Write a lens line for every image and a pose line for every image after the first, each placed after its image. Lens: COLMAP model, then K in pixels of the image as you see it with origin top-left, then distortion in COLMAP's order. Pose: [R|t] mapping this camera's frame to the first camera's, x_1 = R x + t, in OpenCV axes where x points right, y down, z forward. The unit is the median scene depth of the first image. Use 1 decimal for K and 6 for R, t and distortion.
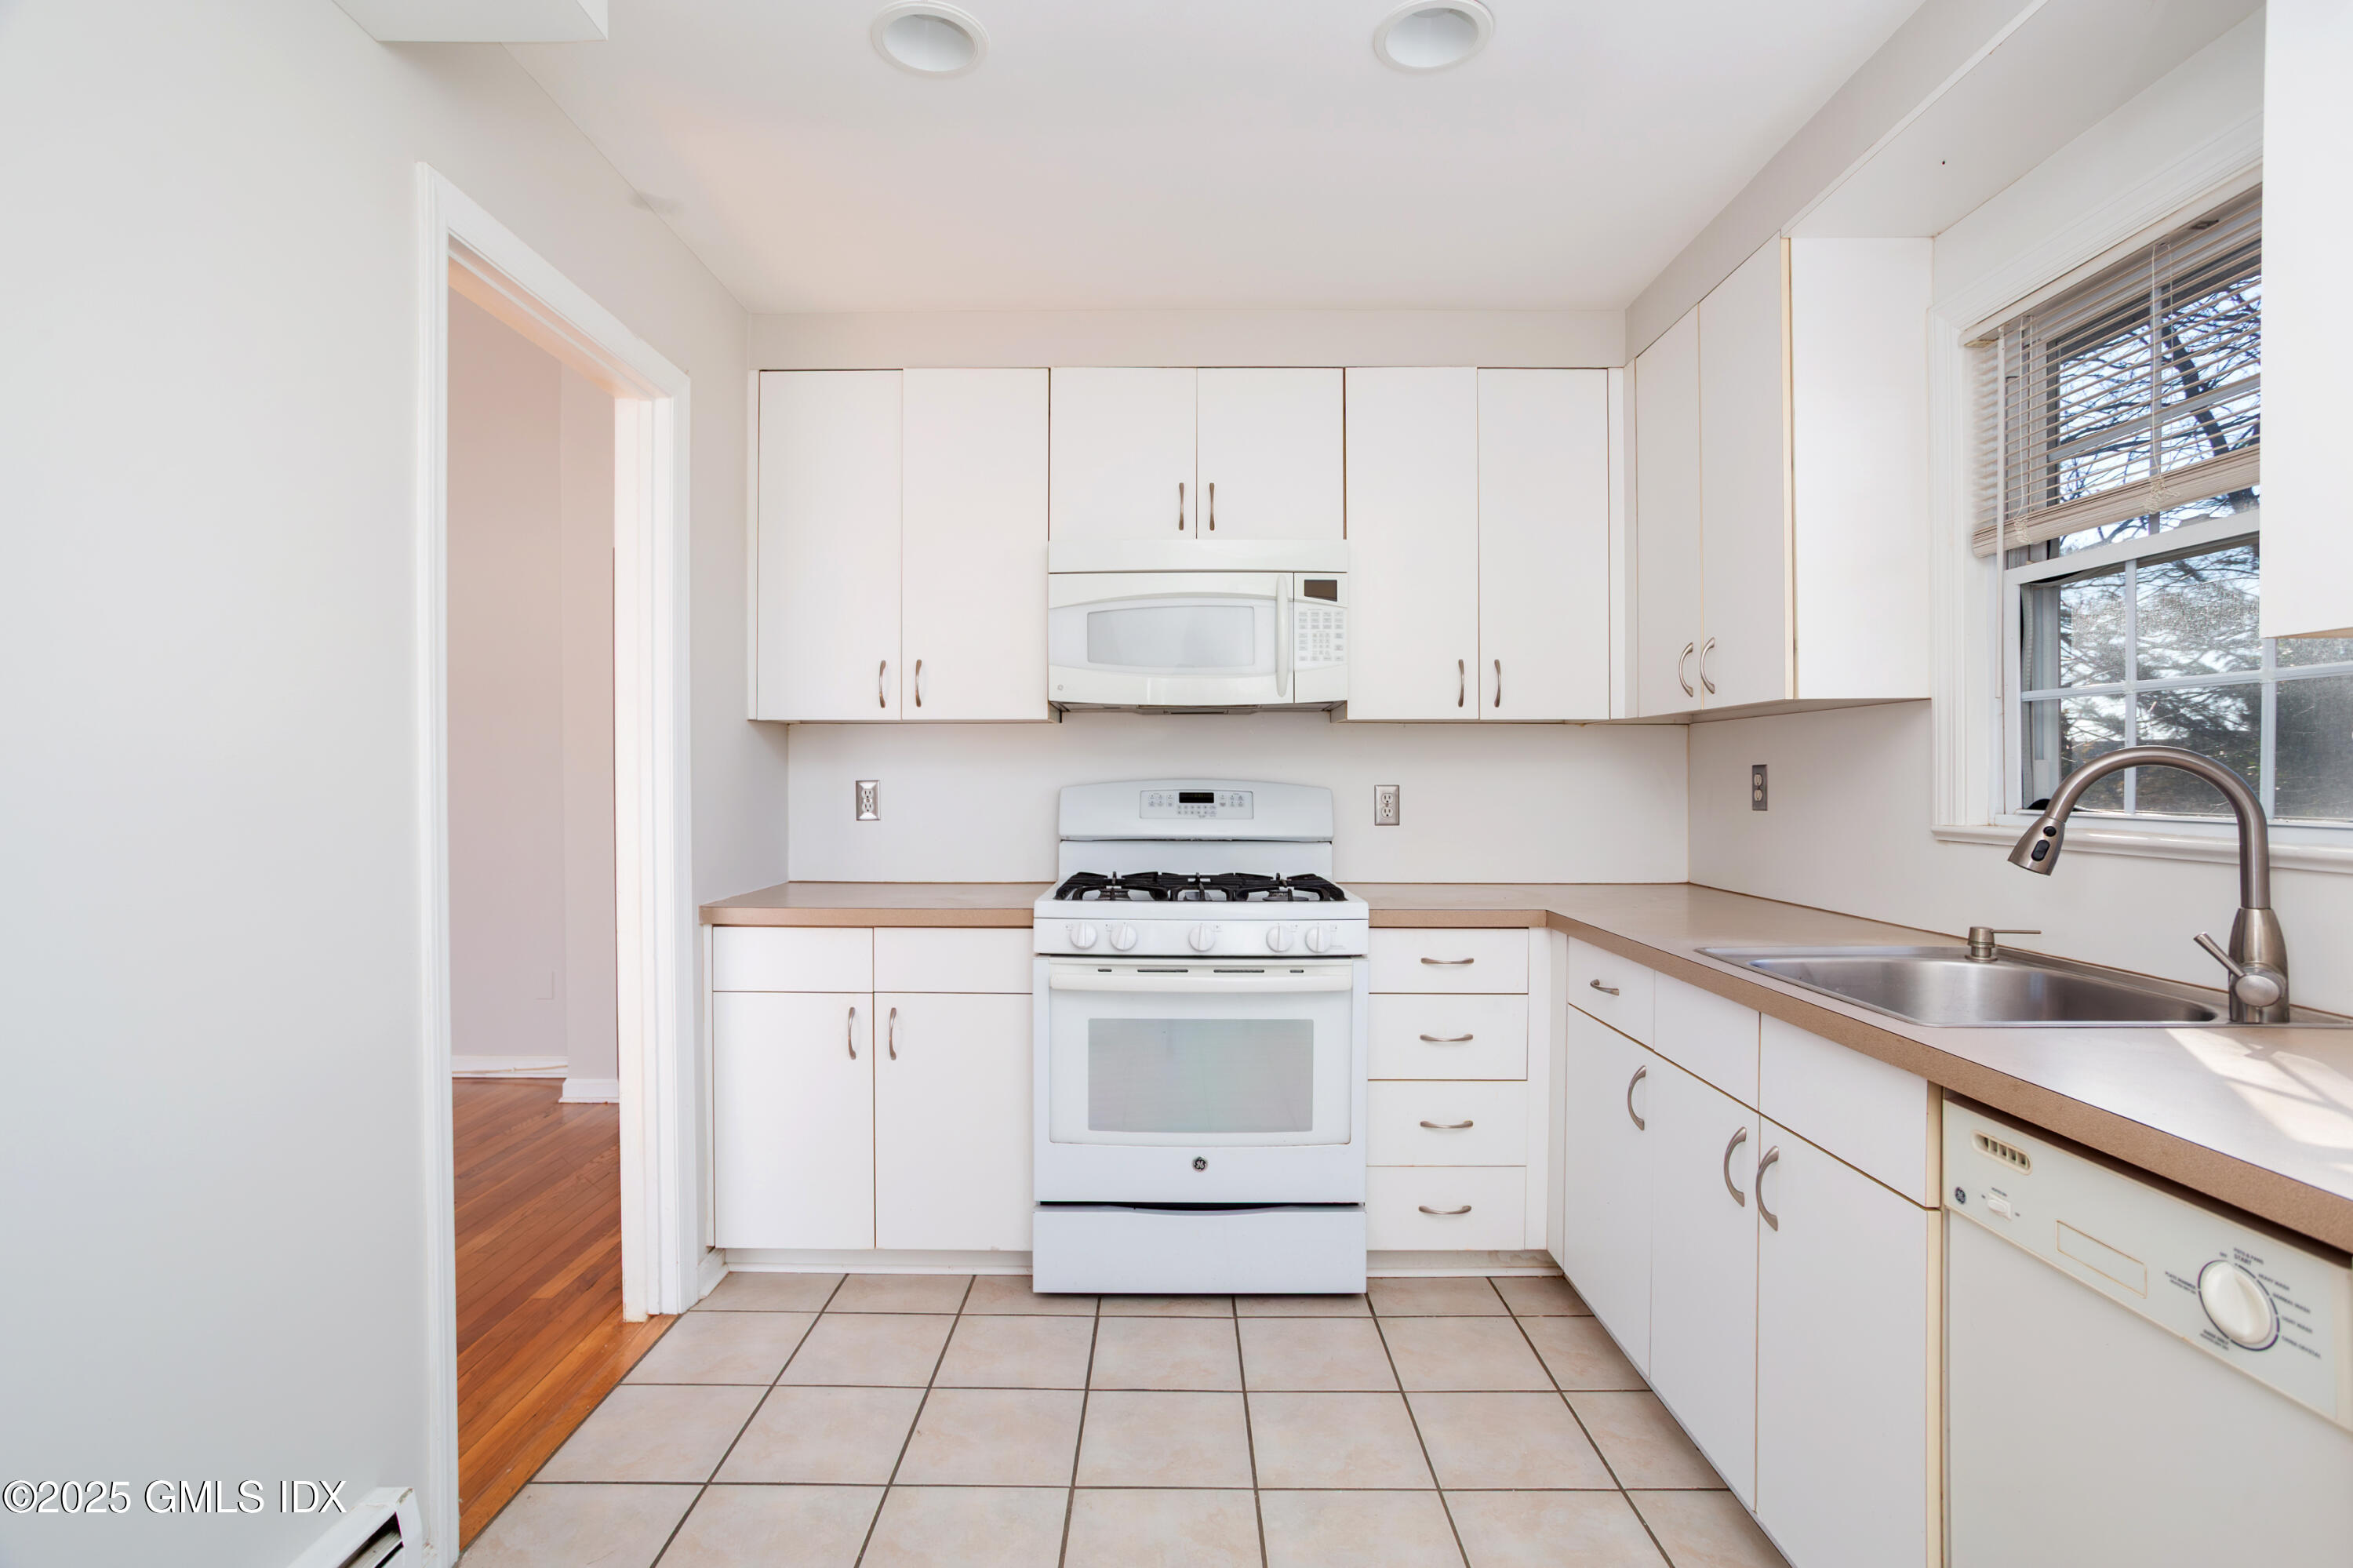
lens RADIAL K [[1140.5, 0, 1168.9], [0, 1140.5, 780.4], [0, 0, 1]] dist [-0.050604, 0.040420]
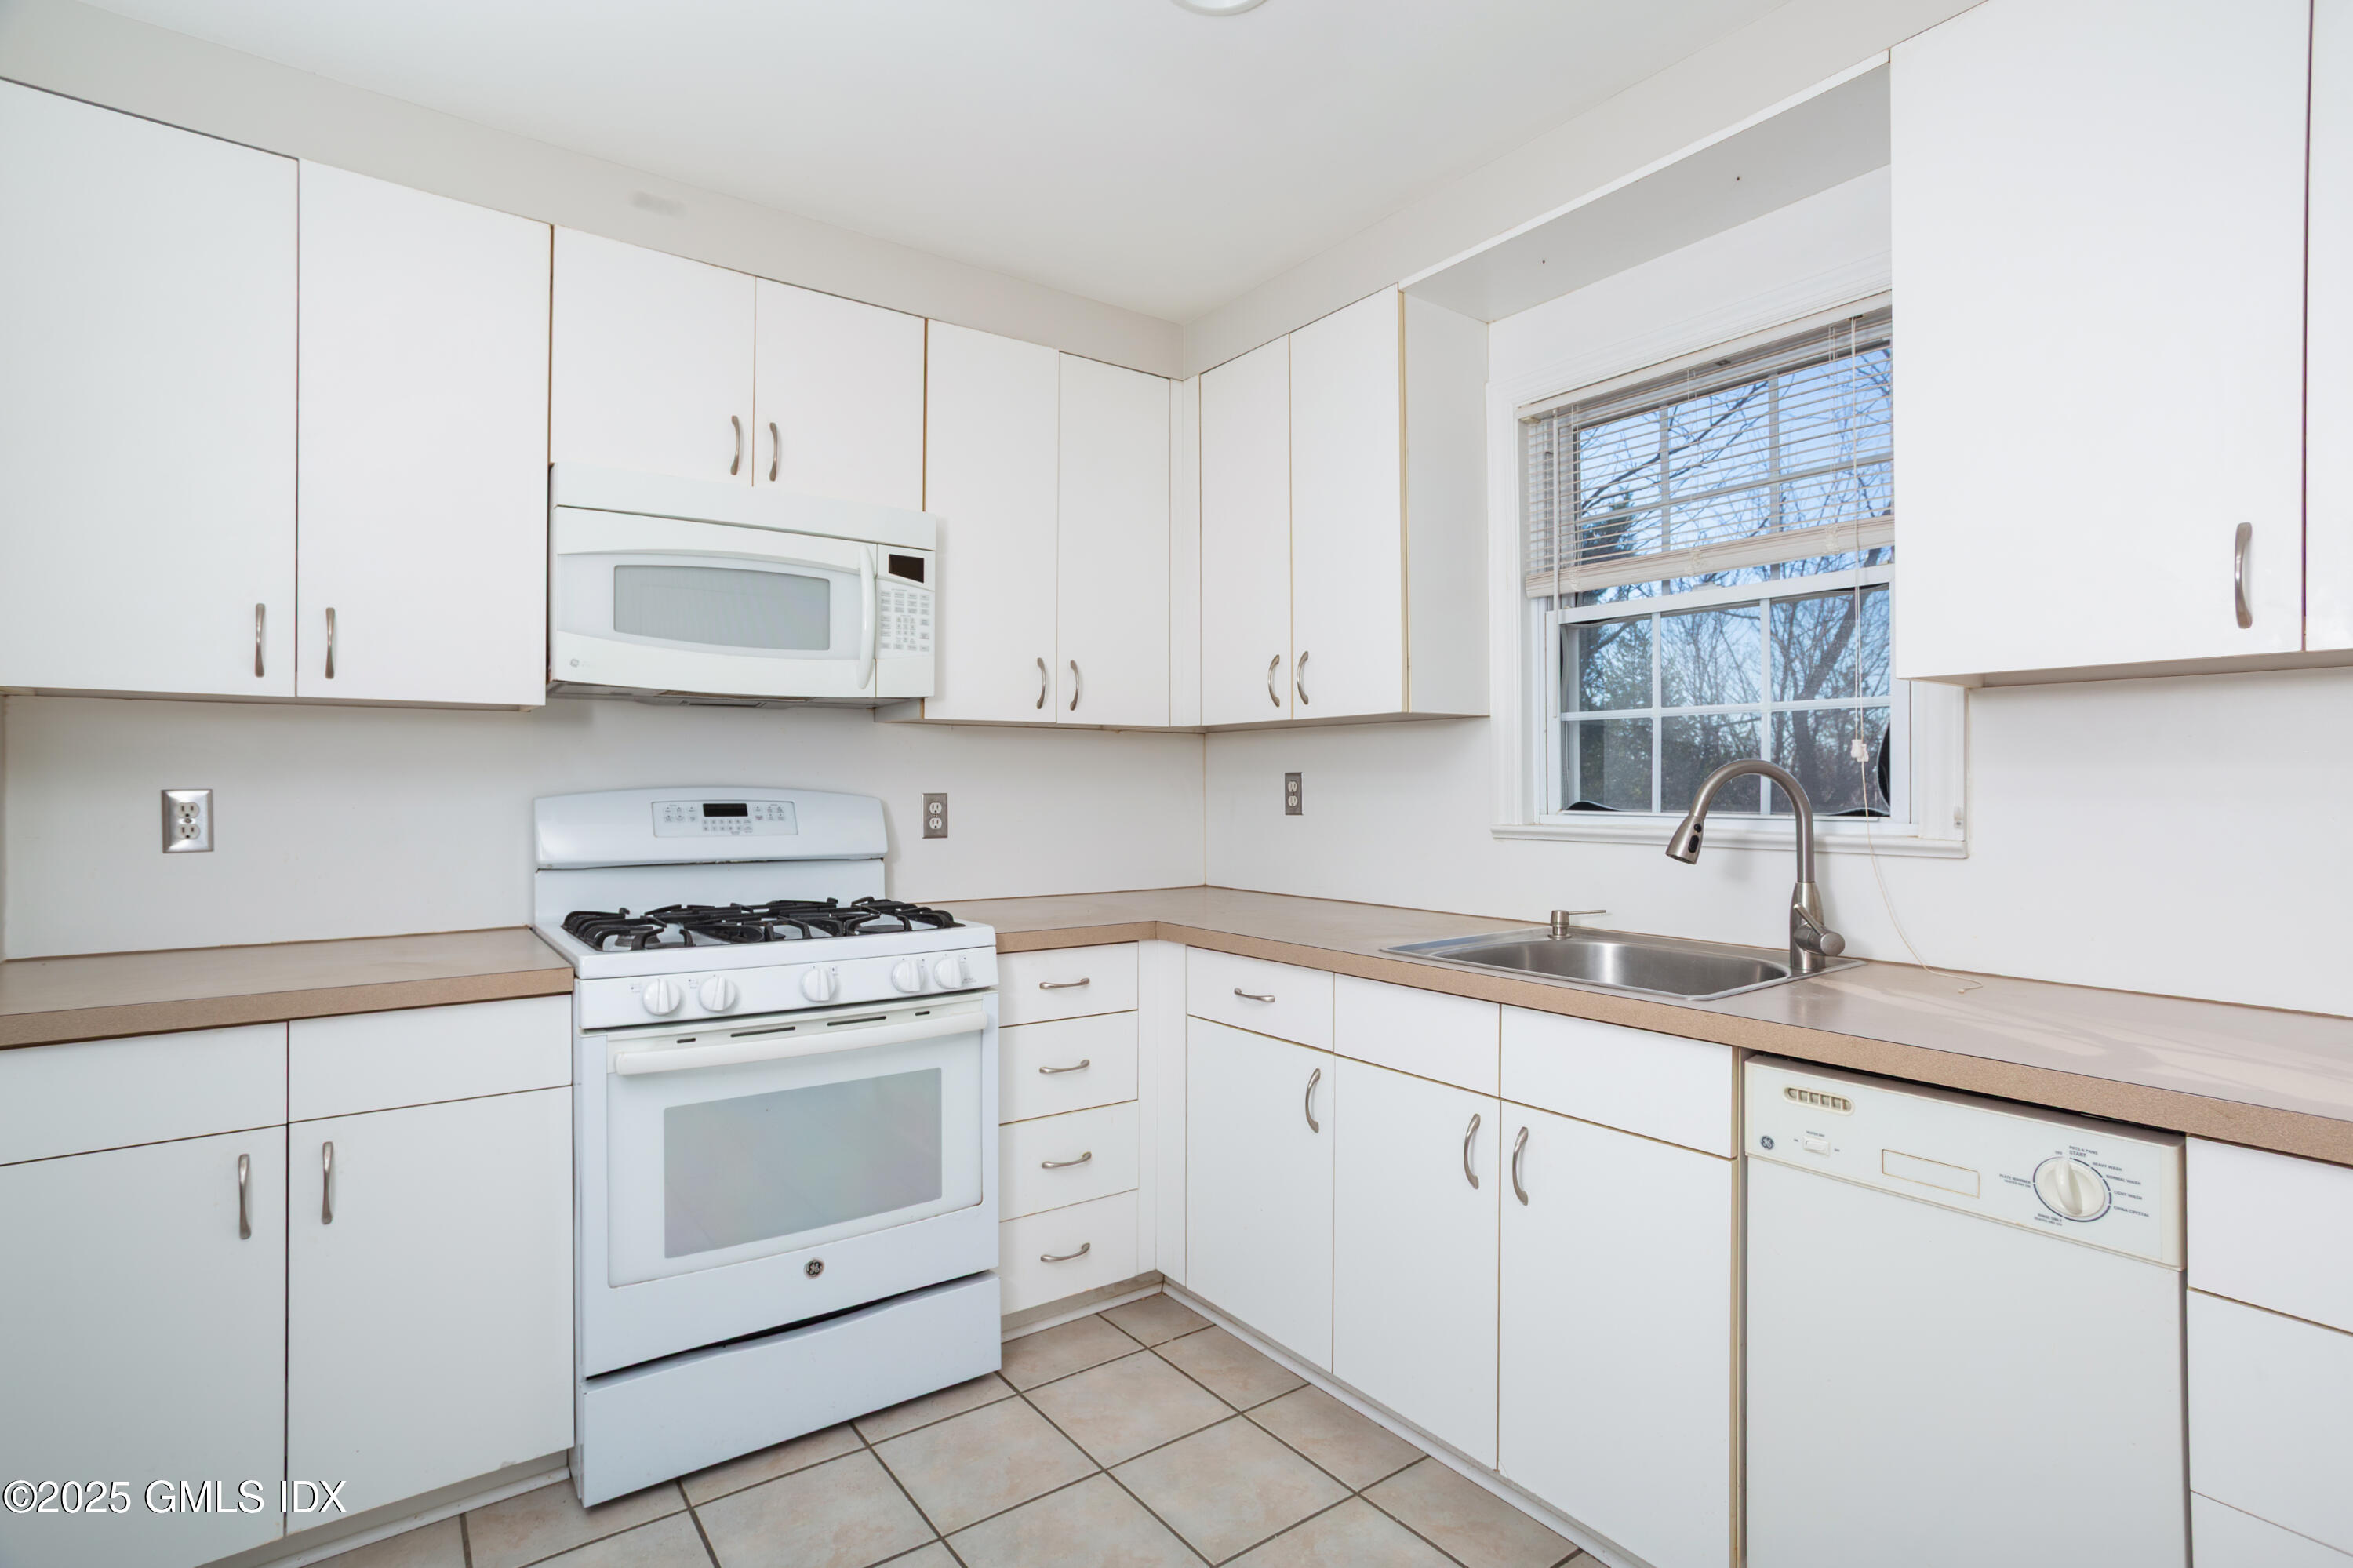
lens RADIAL K [[1140.5, 0, 1168.9], [0, 1140.5, 780.4], [0, 0, 1]] dist [-0.050604, 0.040420]
pose [[0.808030, 0.002118, 0.589137, -0.238265], [0.002202, 0.999976, -0.006614, 0.000460], [-0.589137, 0.006642, 0.808006, 0.207725]]
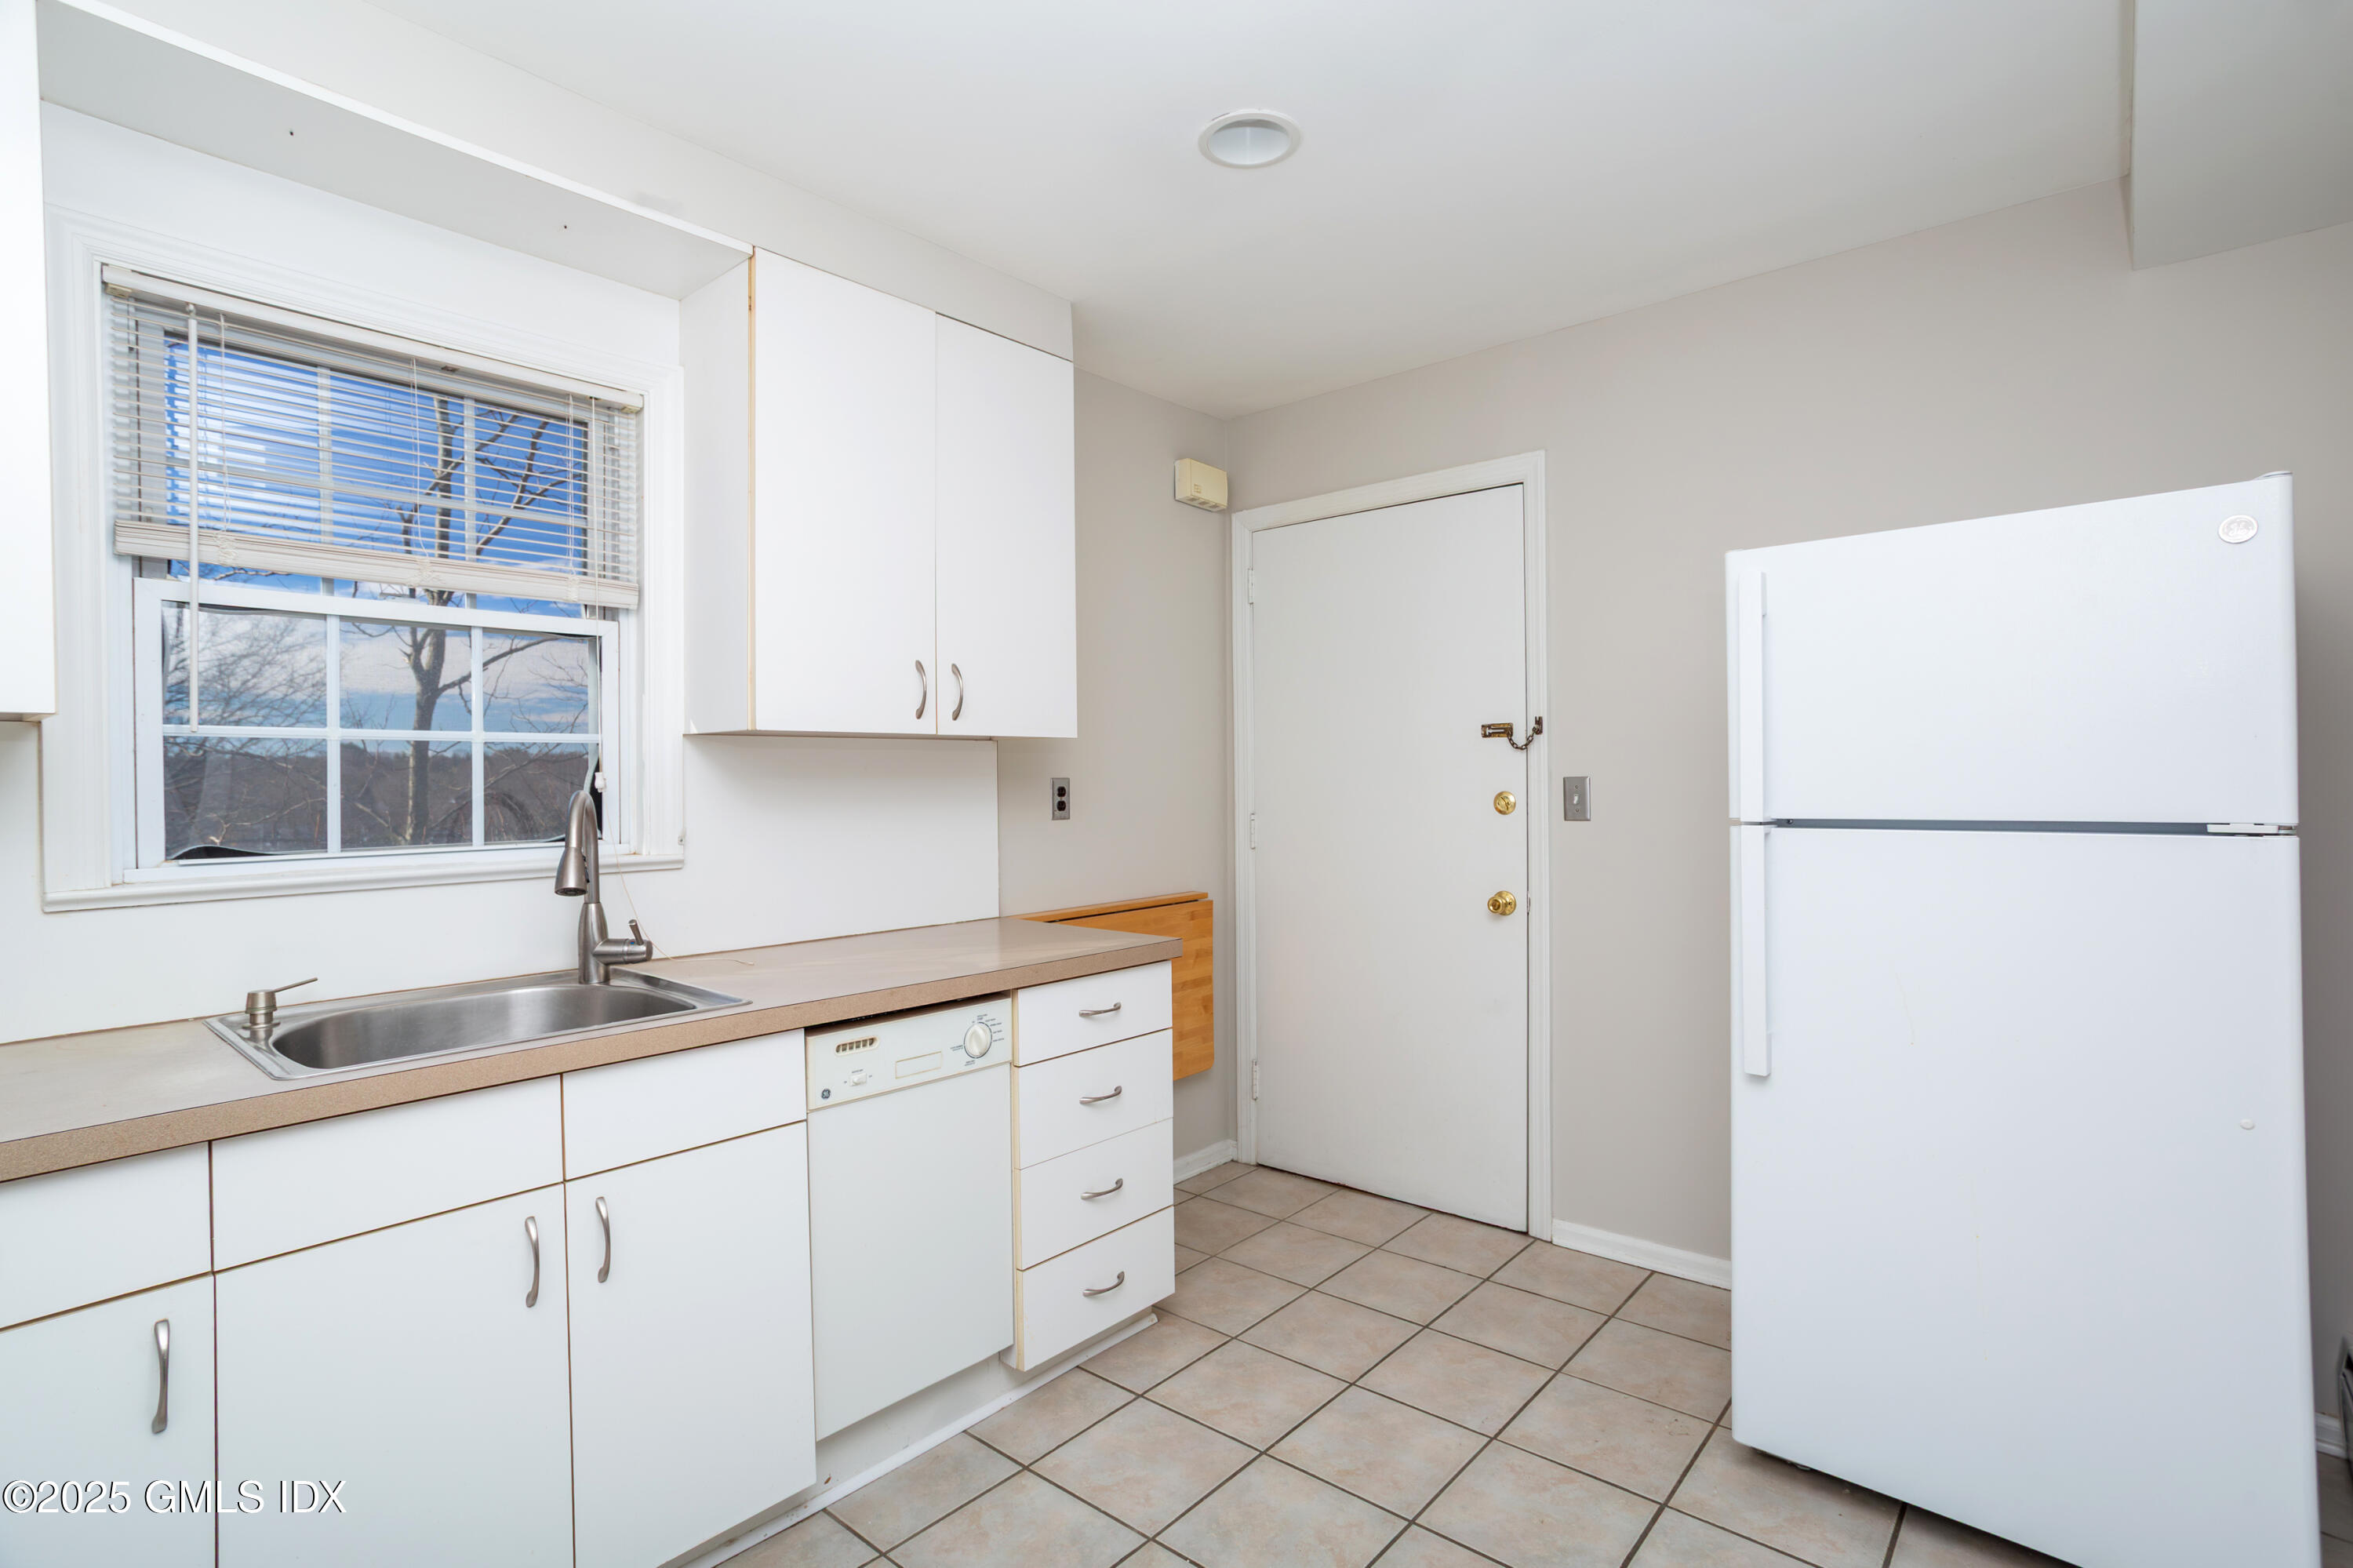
lens RADIAL K [[1125.6, 0, 1163.1], [0, 1125.6, 788.9], [0, 0, 1]] dist [-0.137496, 0.082650]
pose [[-0.762405, 0.012253, 0.646984, -0.279451], [0.022214, 0.999727, 0.007242, -0.014441], [-0.646719, 0.019893, -0.762469, 0.890164]]
